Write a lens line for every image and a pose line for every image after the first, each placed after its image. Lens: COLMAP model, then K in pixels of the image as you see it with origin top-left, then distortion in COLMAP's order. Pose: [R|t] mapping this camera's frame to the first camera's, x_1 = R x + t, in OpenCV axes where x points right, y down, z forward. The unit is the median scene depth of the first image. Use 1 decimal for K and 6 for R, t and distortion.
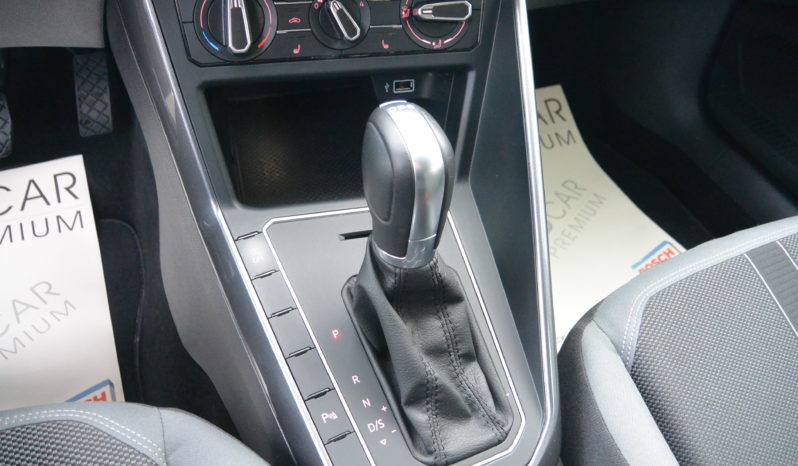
lens RADIAL K [[679.4, 0, 399.0], [0, 679.4, 233.0], [0, 0, 1]] dist [-0.111480, 0.006426]
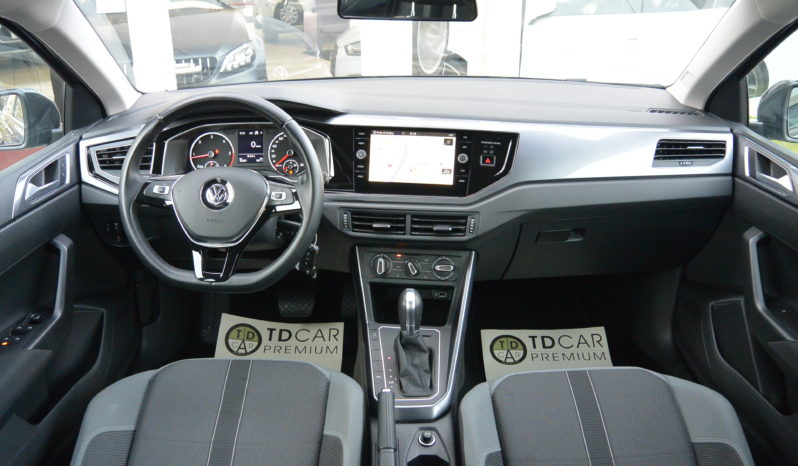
lens RADIAL K [[679.4, 0, 399.0], [0, 679.4, 233.0], [0, 0, 1]] dist [-0.111480, 0.006426]
pose [[0.904011, 0.021283, -0.426979, 1.191475], [-0.195735, 0.908532, -0.369130, 0.713425], [0.380068, 0.417272, 0.825489, -1.719431]]
